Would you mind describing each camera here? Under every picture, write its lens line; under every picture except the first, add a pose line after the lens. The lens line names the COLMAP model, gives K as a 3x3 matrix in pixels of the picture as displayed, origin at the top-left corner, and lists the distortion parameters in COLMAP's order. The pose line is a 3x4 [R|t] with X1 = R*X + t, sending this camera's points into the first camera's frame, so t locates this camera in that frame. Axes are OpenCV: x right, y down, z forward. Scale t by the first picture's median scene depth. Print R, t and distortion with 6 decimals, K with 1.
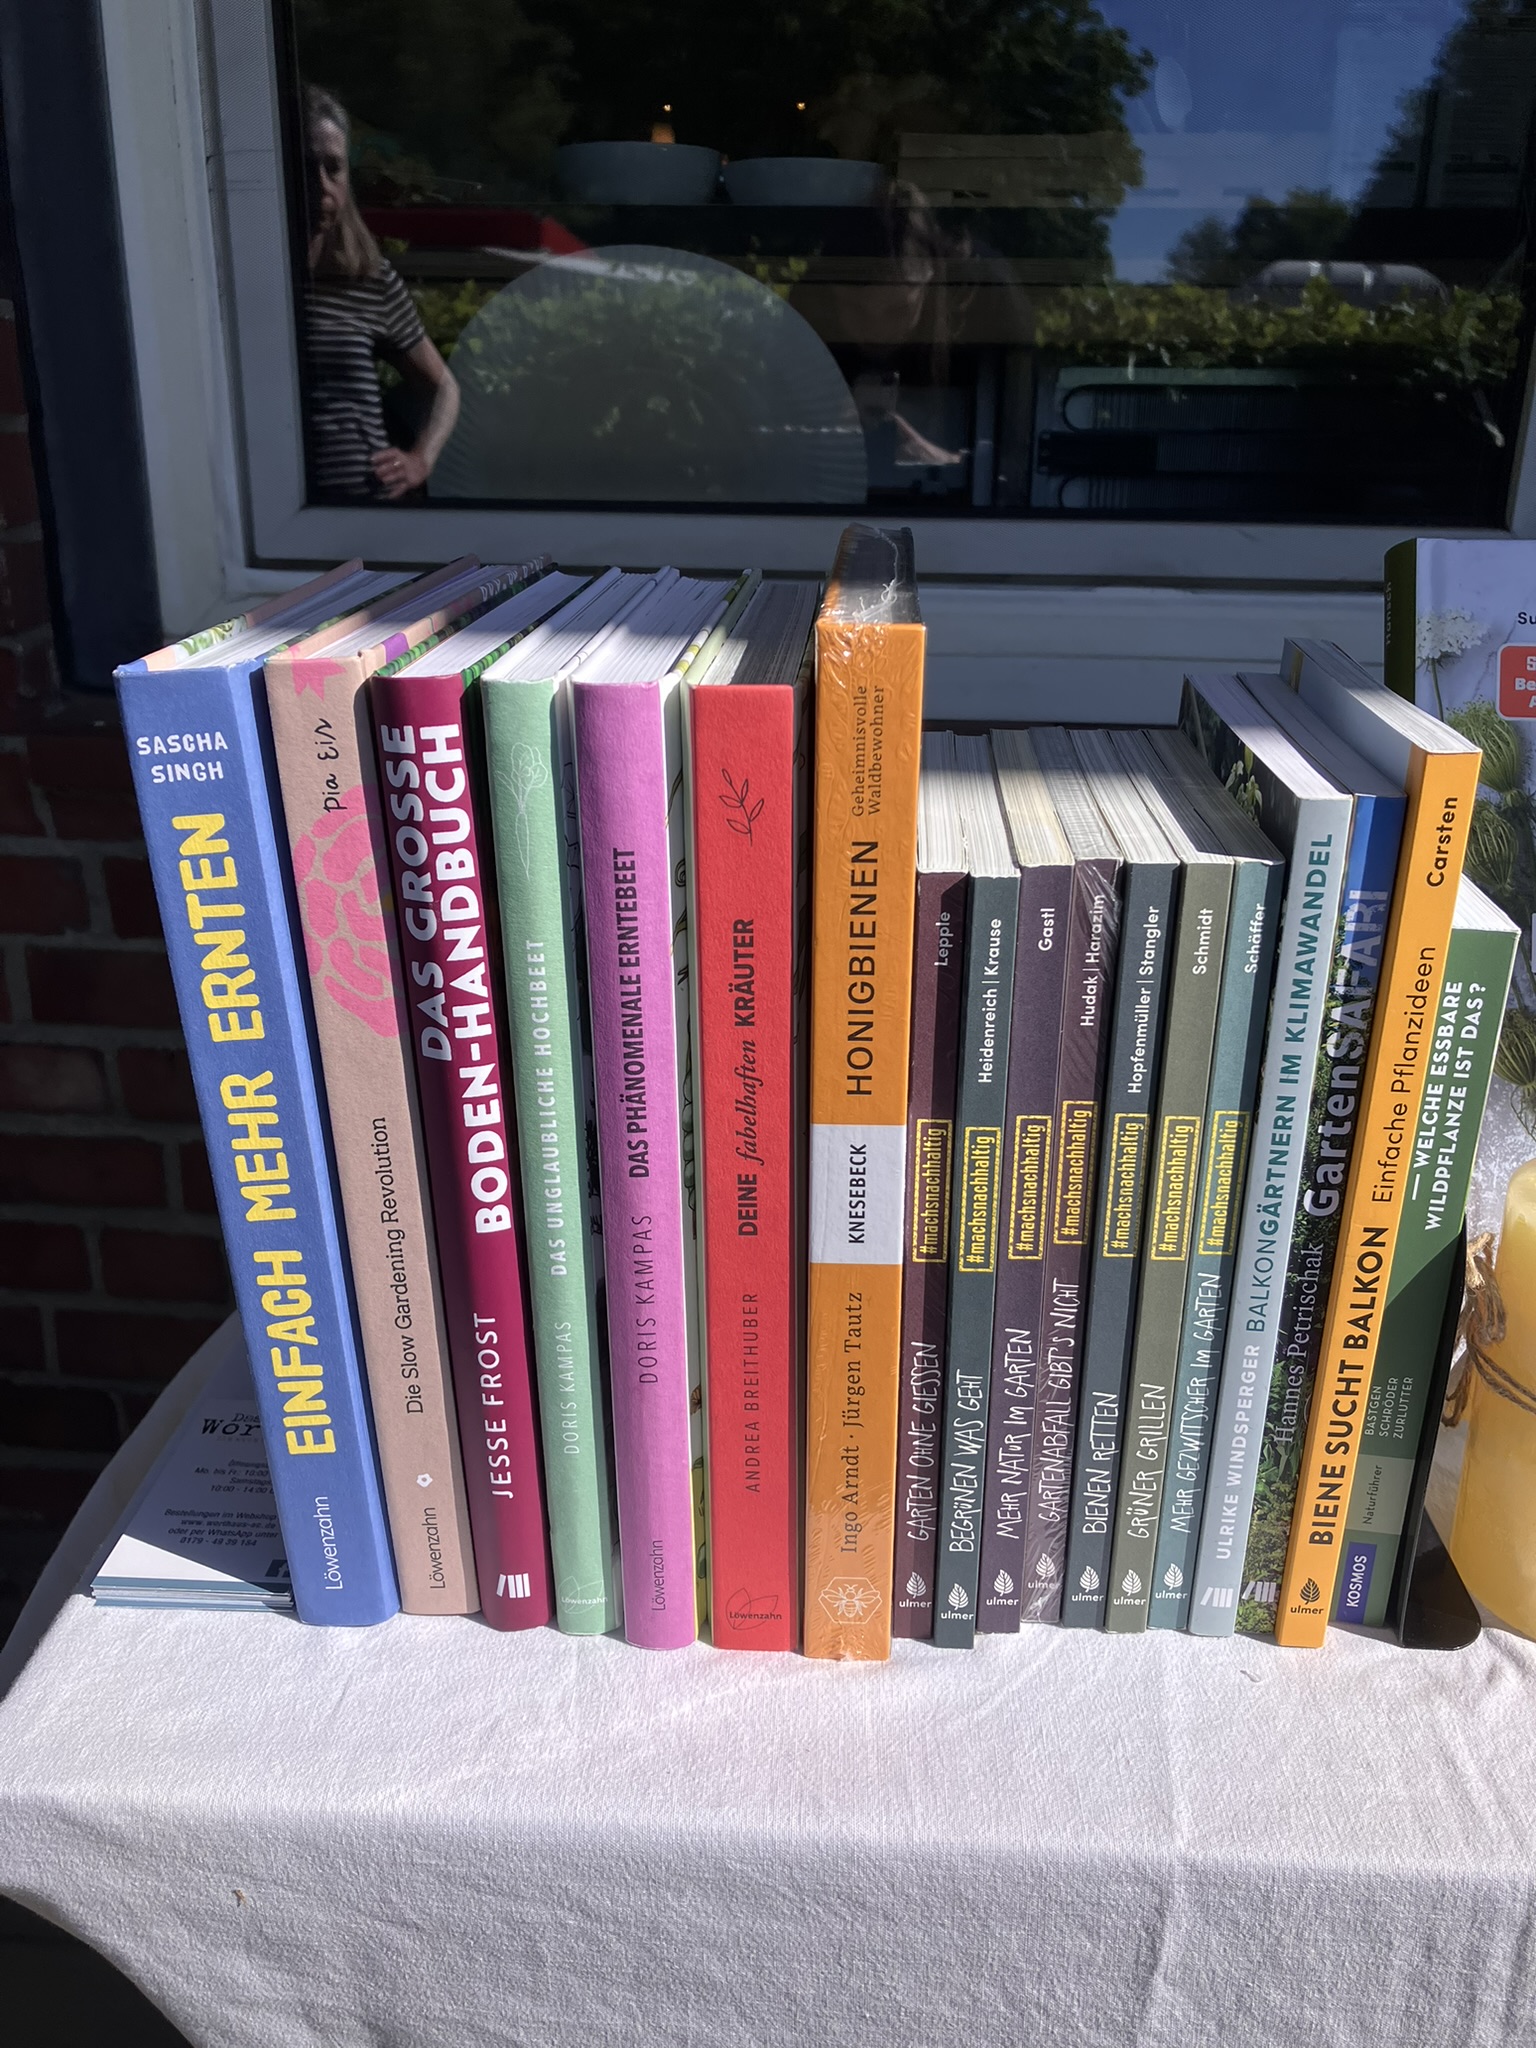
lens RADIAL K [[1696.2, 0, 760.1], [0, 1696.2, 1012.5], [0, 0, 1]] dist [0.039629, -0.053064]
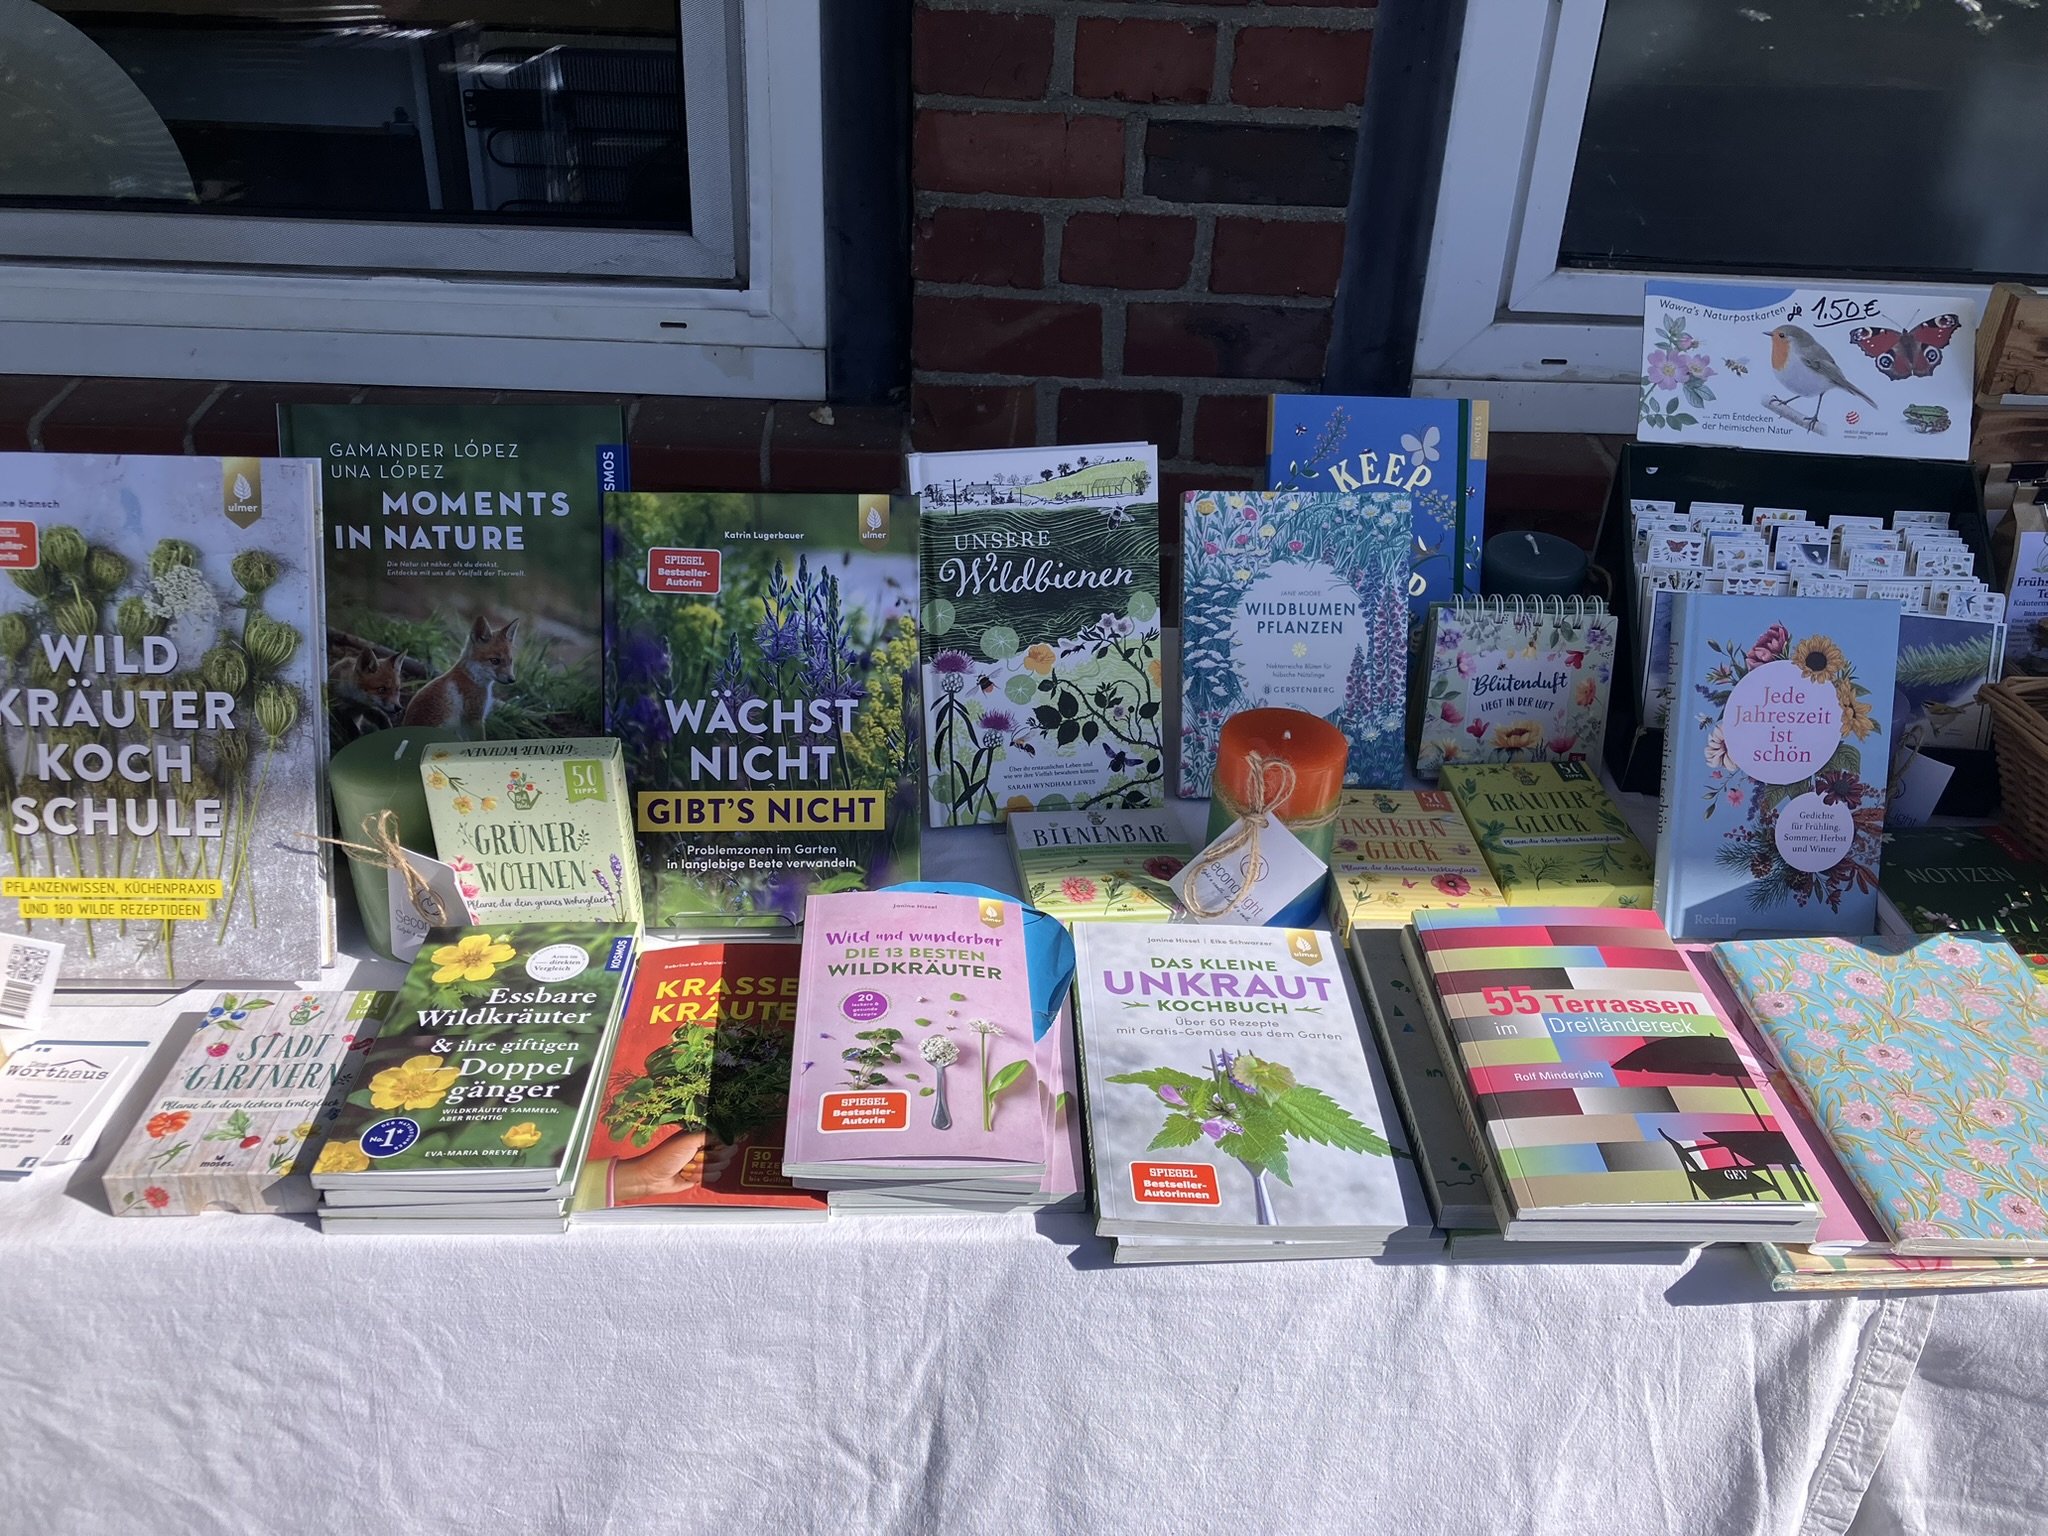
lens RADIAL K [[1696.2, 0, 1034.3], [0, 1696.2, 743.9], [0, 0, 1]] dist [0.039629, -0.053064]
pose [[0.994924, -0.026166, 0.097171, 1.642111], [0.010724, 0.987674, 0.156159, -0.319181], [-0.100060, -0.154324, 0.982941, -0.894949]]
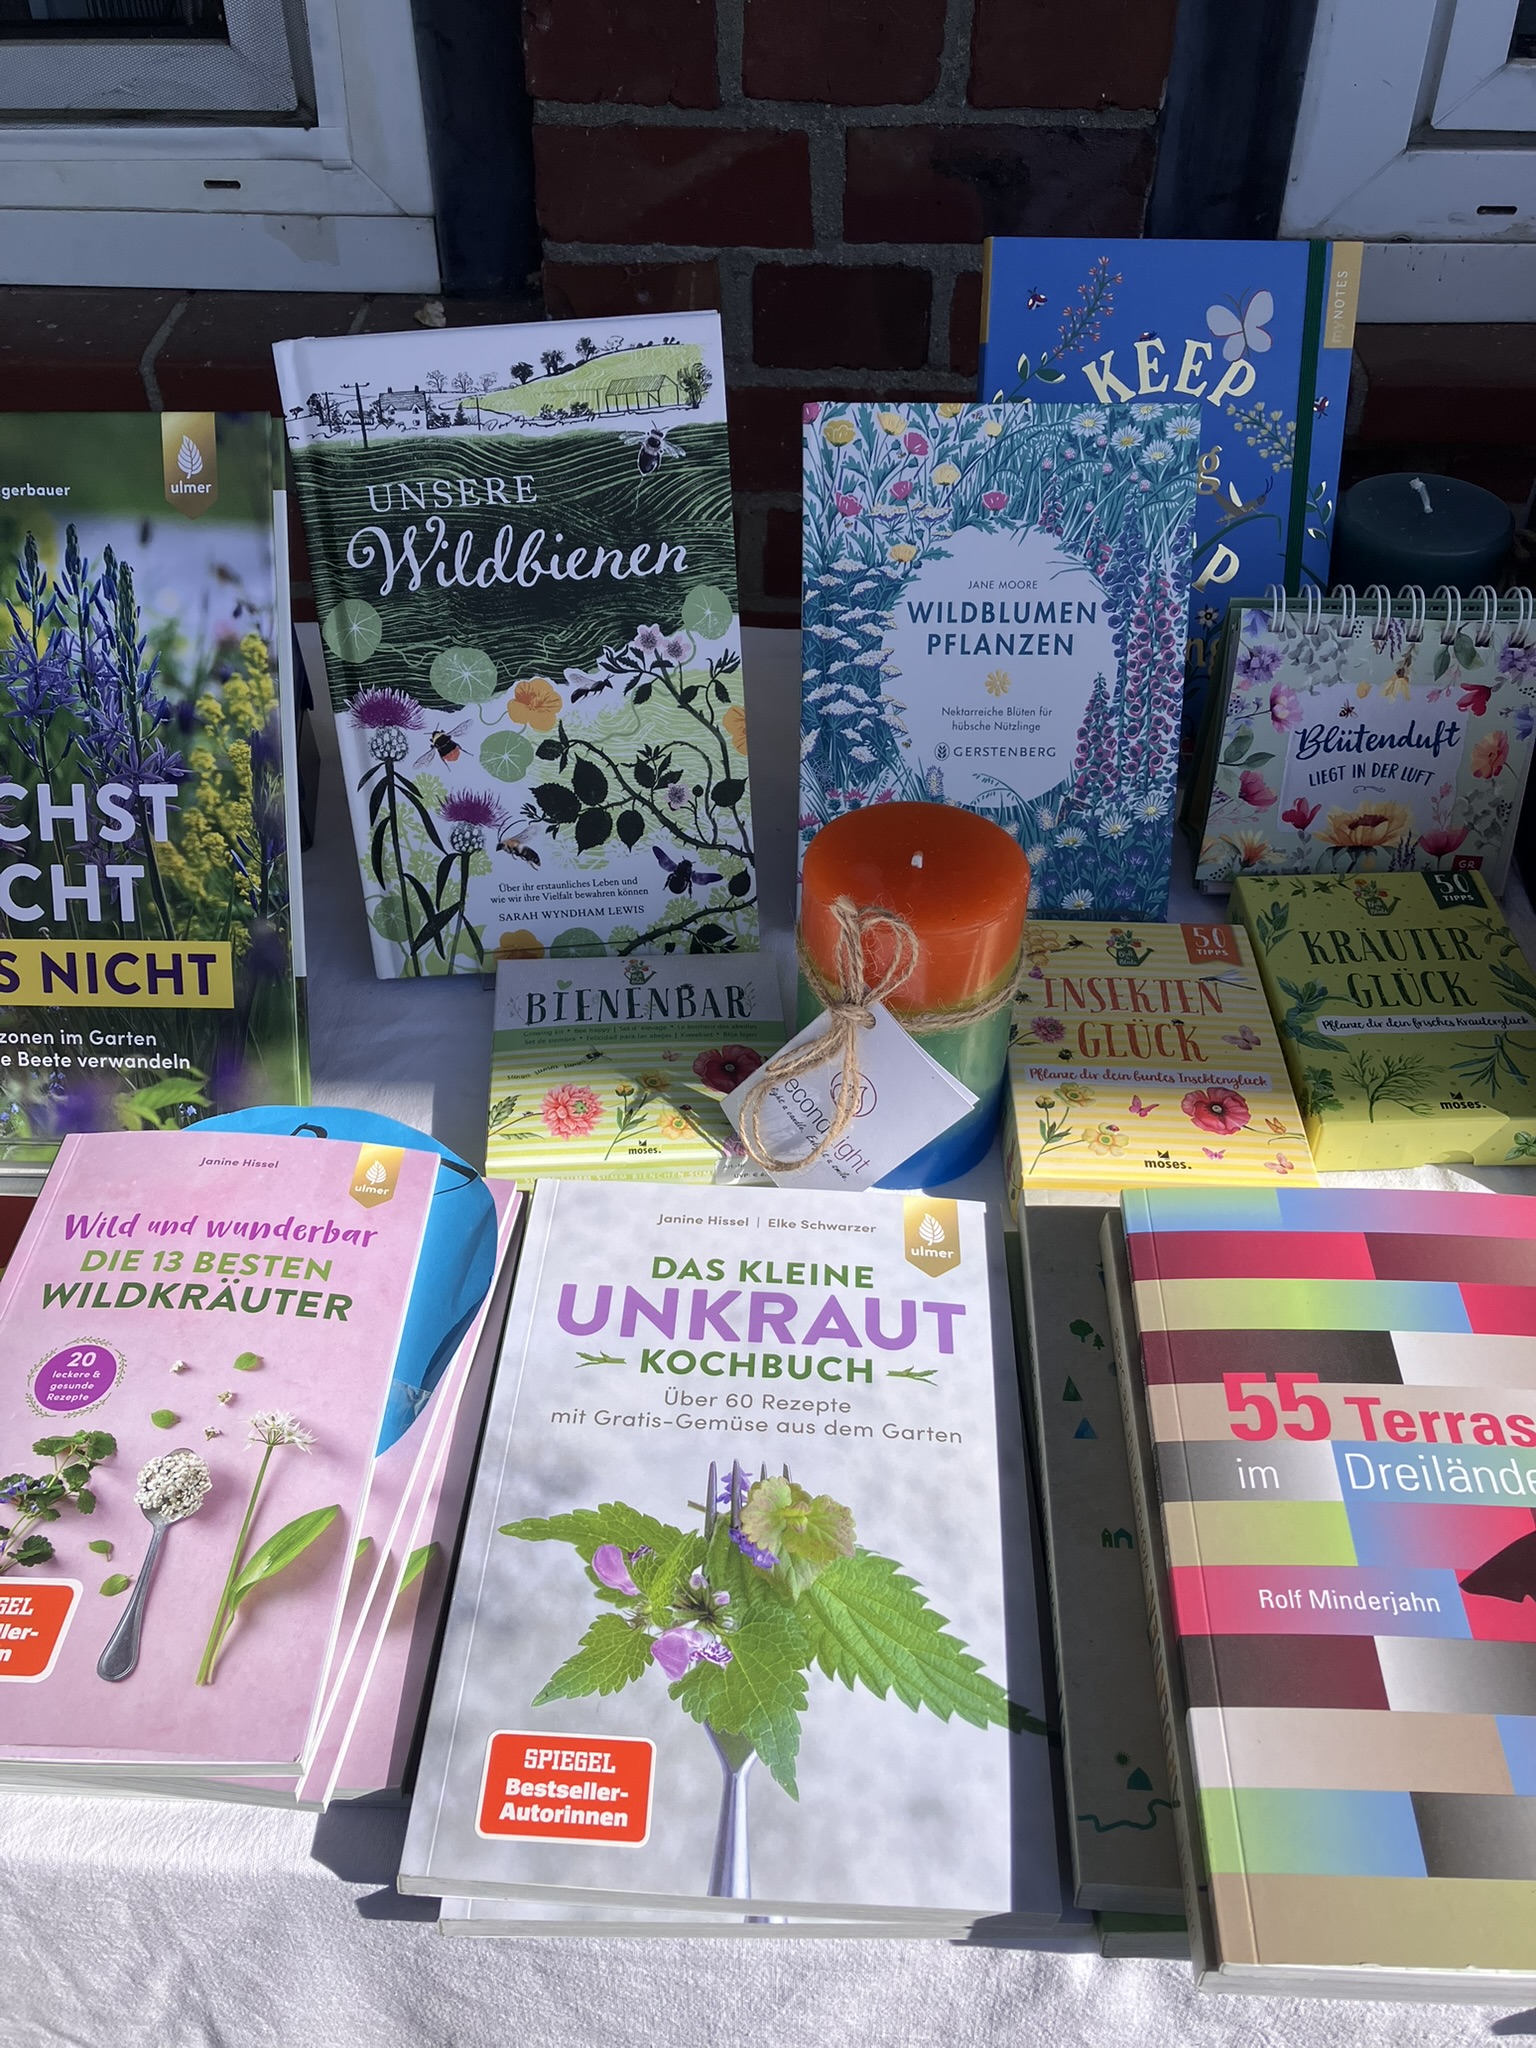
lens RADIAL K [[1696.2, 0, 774.7], [0, 1696.2, 1016.0], [0, 0, 1]] dist [0.039629, -0.053064]
pose [[0.999725, -0.023448, -0.000519, 2.080226], [0.022333, 0.944944, 0.326468, -0.276764], [-0.007165, -0.326390, 0.945208, 0.052643]]
